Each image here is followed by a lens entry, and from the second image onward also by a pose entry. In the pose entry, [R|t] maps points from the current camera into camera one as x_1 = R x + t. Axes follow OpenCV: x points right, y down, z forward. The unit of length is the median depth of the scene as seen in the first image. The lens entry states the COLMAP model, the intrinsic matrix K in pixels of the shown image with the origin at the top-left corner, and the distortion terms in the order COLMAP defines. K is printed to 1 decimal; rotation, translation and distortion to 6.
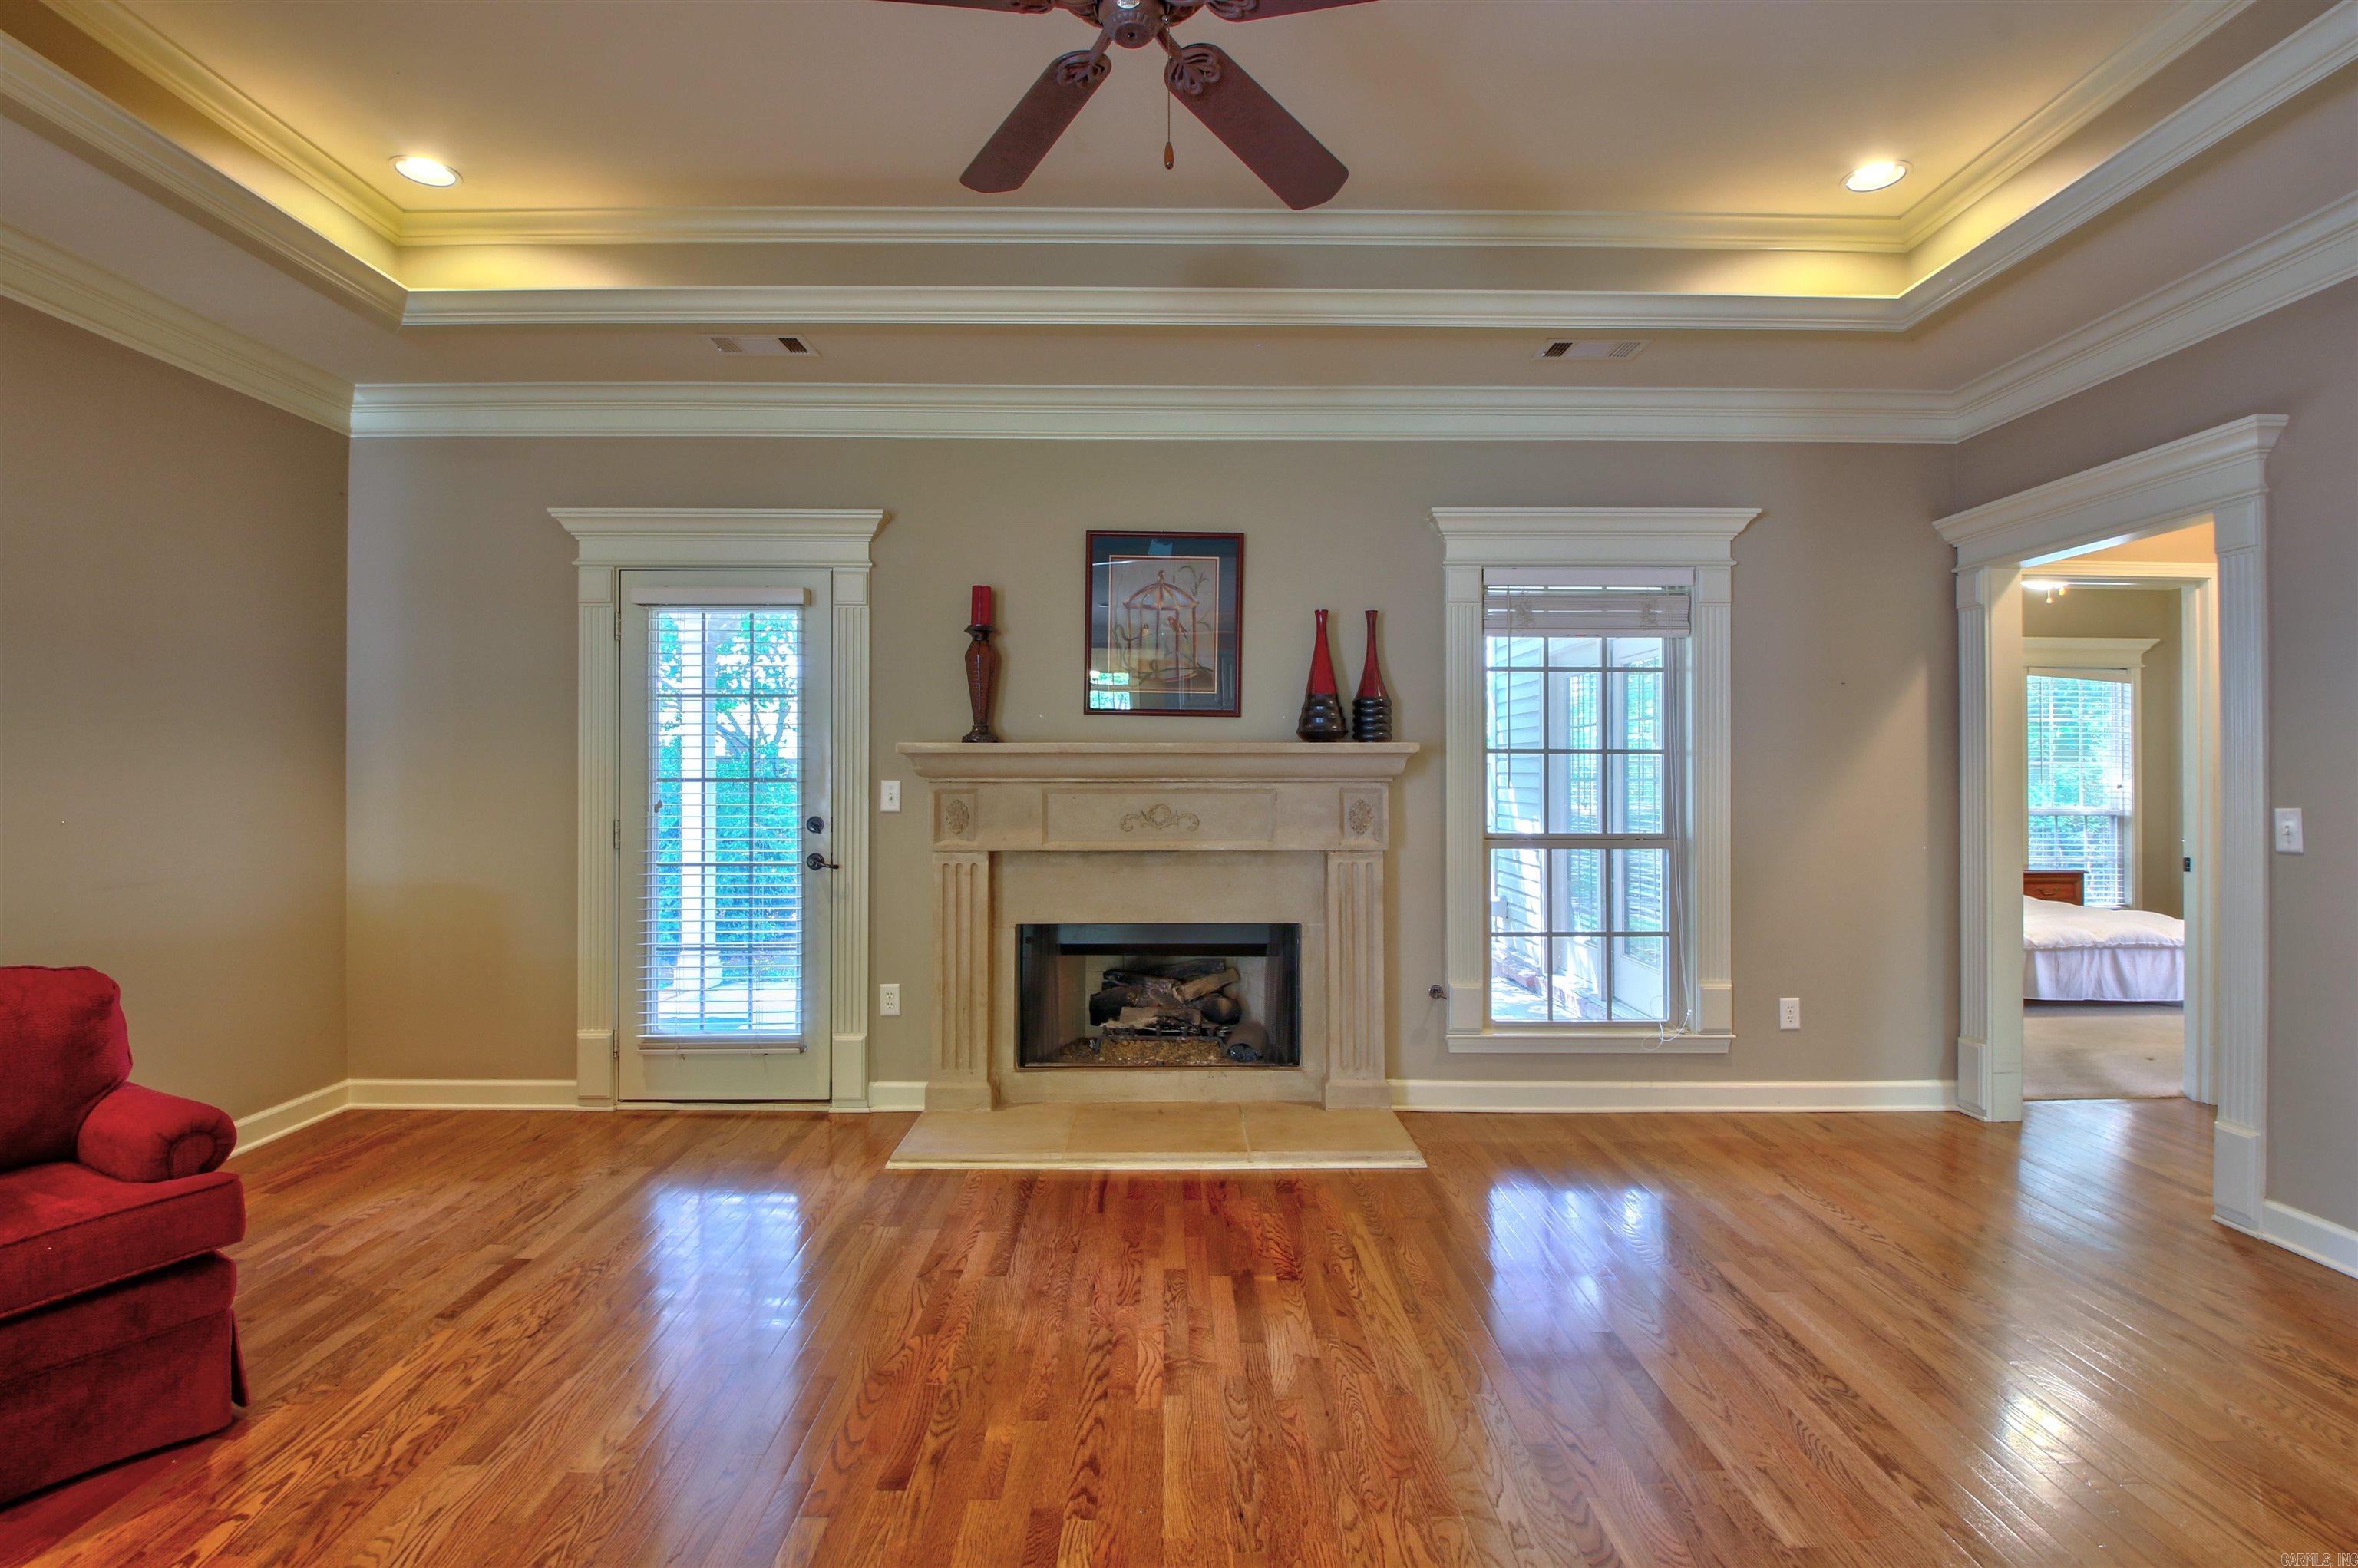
lens RADIAL K [[1091.0, 0, 1180.2], [0, 1091.0, 768.5], [0, 0, 1]] dist [0.004477, -0.018284]
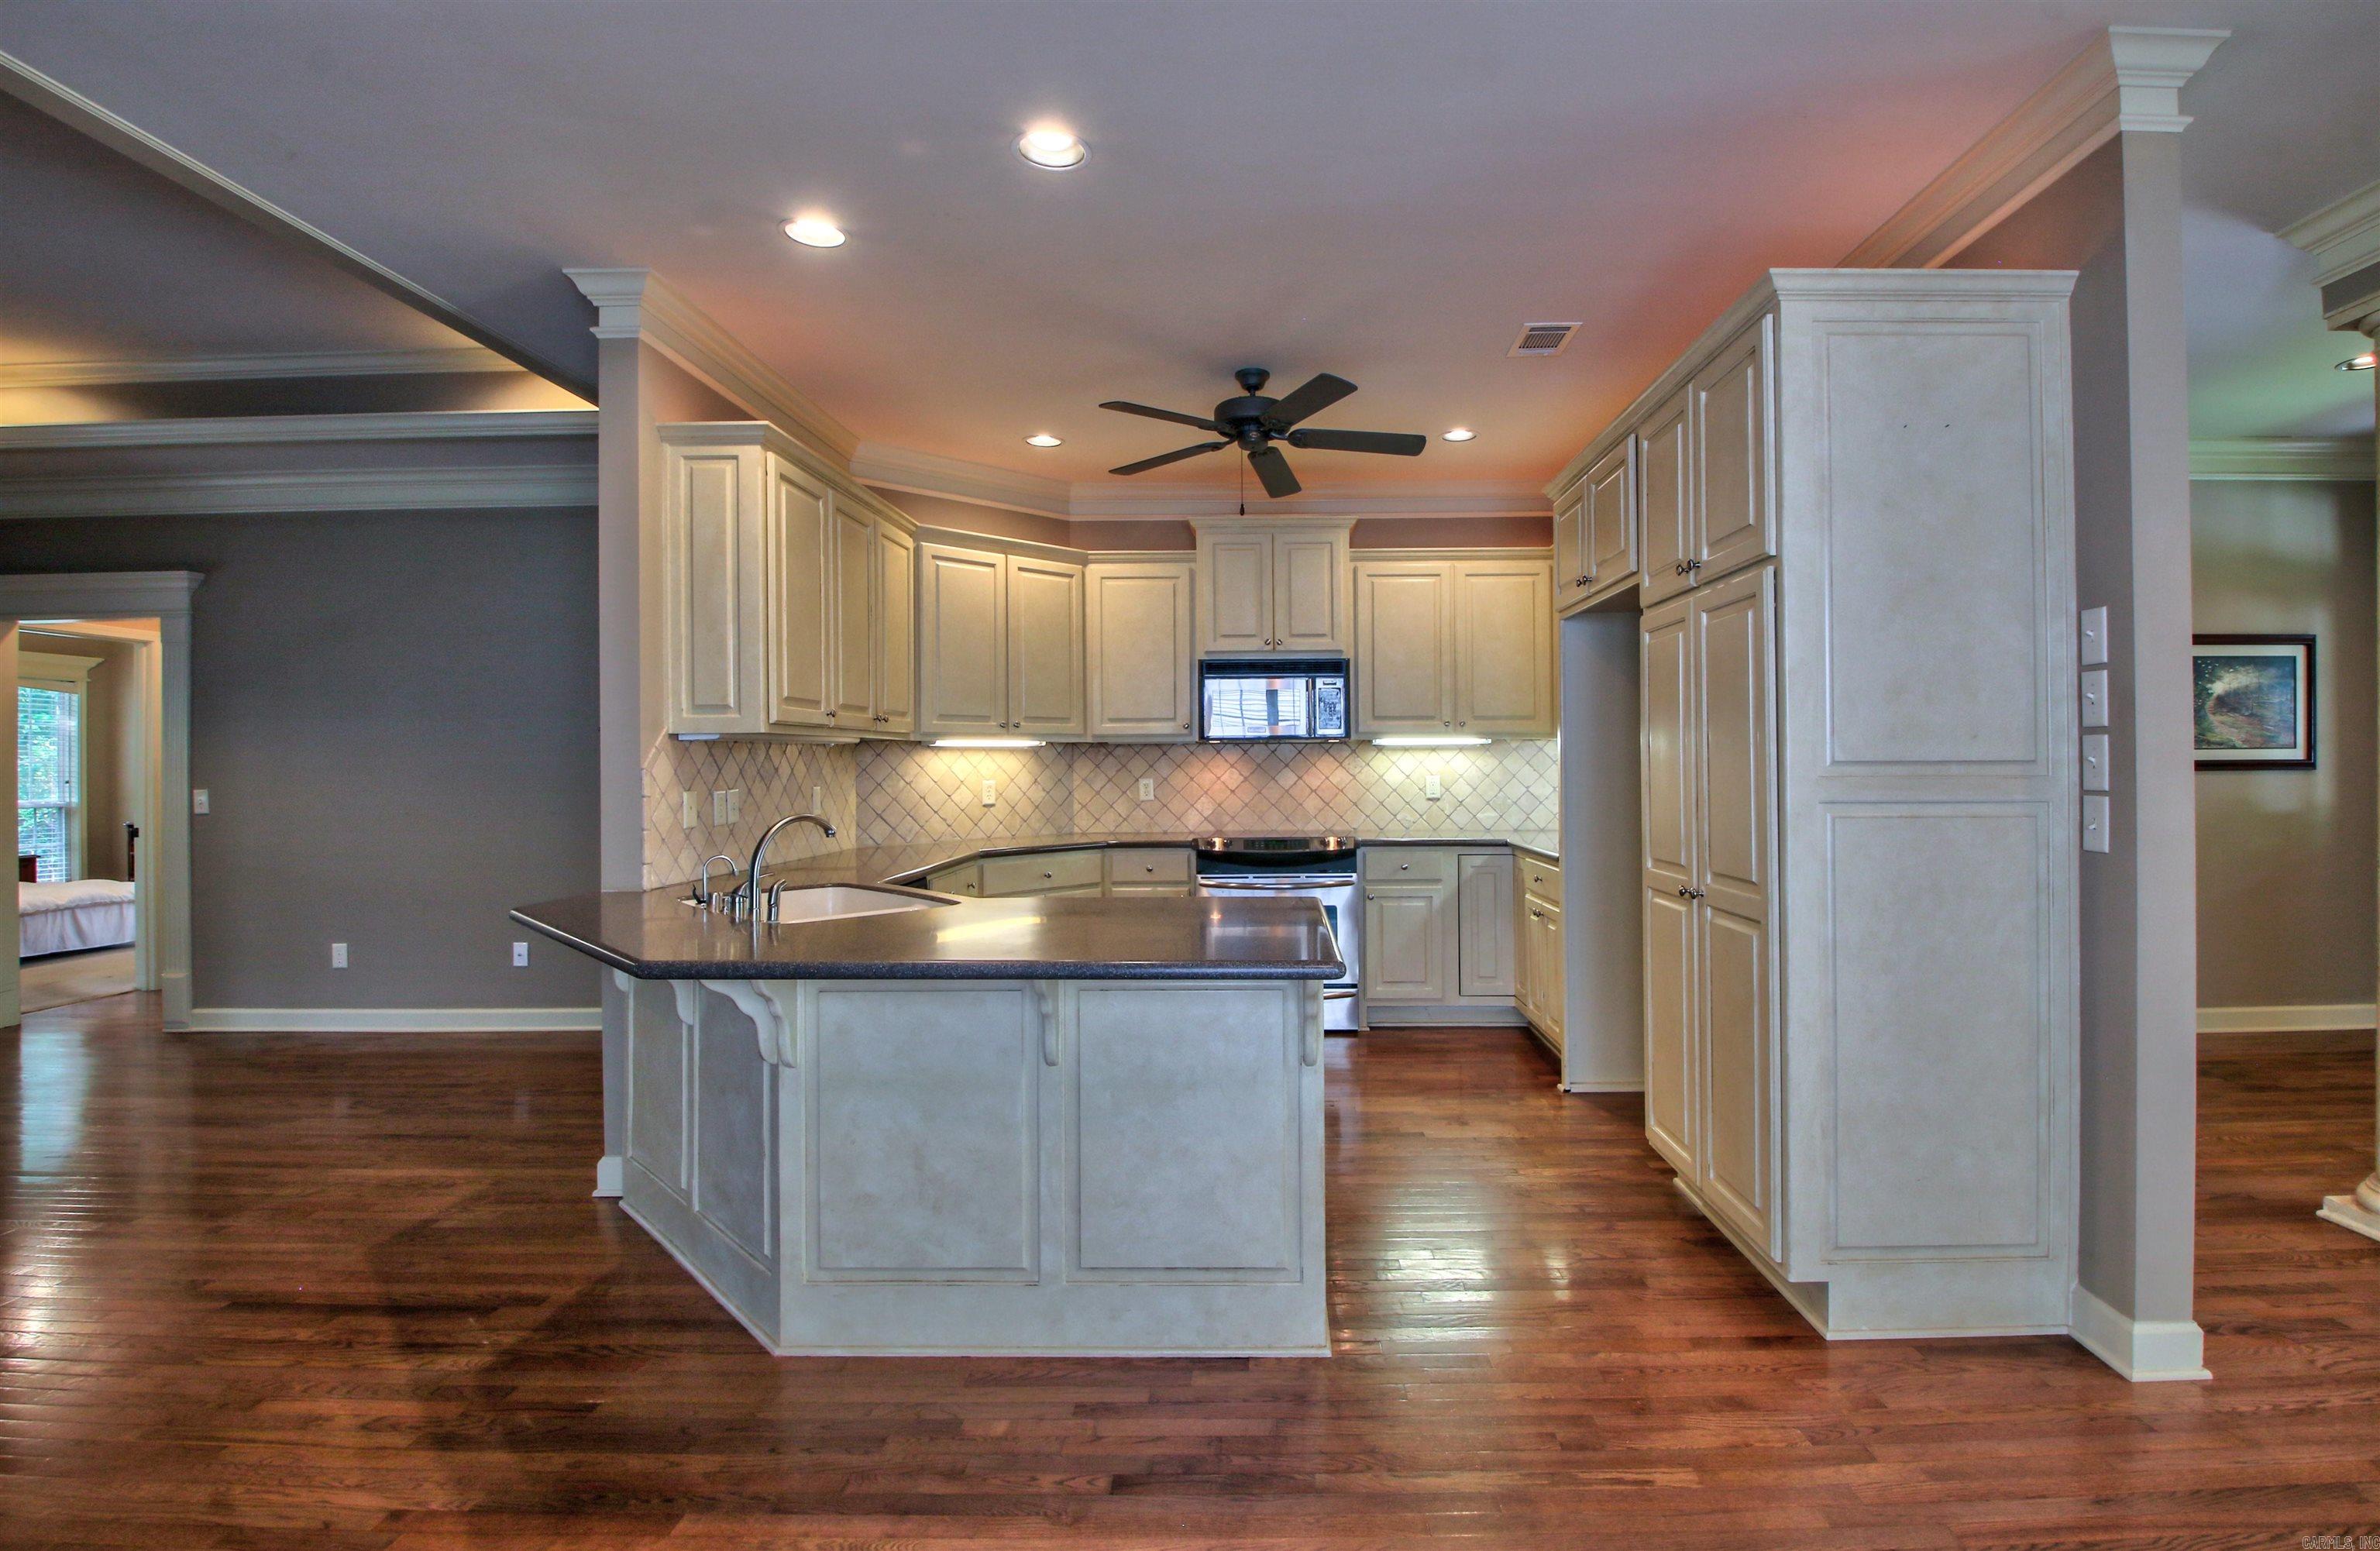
lens RADIAL K [[1117.8, 0, 1251.1], [0, 1117.8, 757.2], [0, 0, 1]] dist [-0.003337, -0.012914]
pose [[0.013499, 0.005236, 0.999895, -0.579185], [0.001966, 0.999984, -0.005263, -0.002771], [-0.999907, 0.002037, 0.013489, -0.574175]]
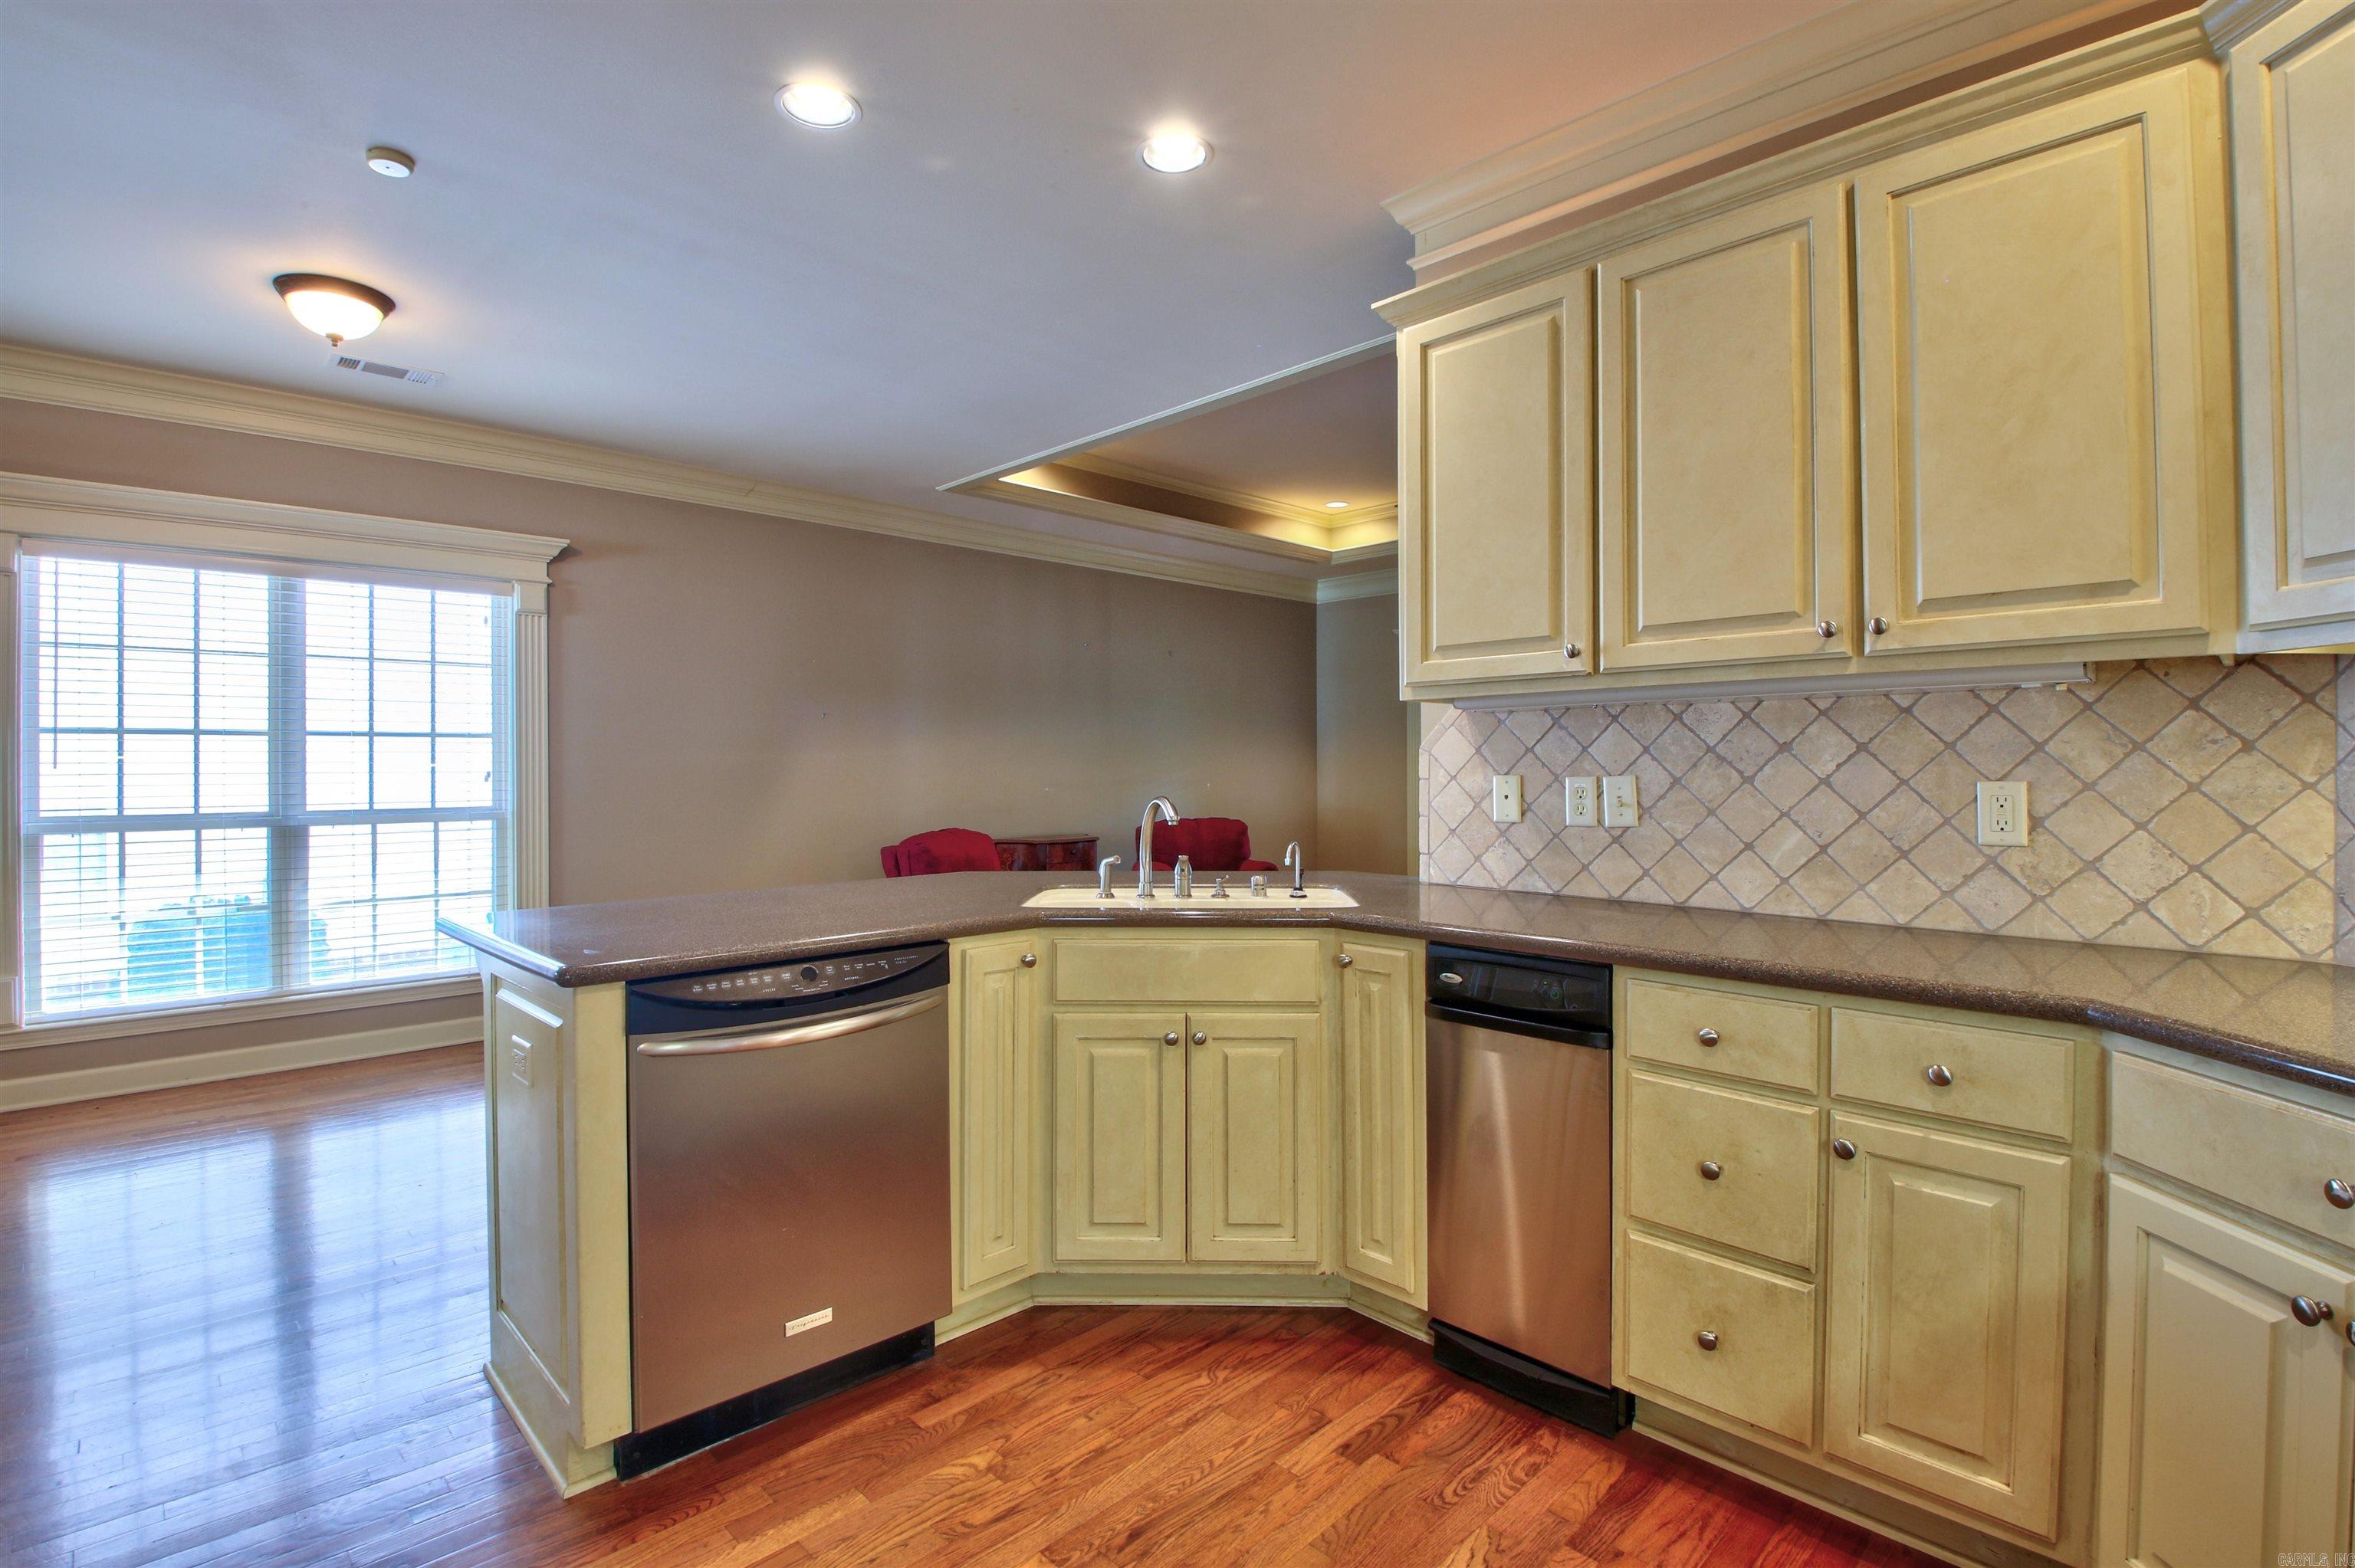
lens RADIAL K [[1089.5, 0, 1181.4], [0, 1089.5, 772.1], [0, 0, 1]] dist [0.004477, -0.018284]
pose [[0.693026, 0.002013, -0.720910, 0.630142], [0.008159, 0.999910, 0.010635, 0.007439], [0.720867, -0.013252, 0.692947, -0.729782]]
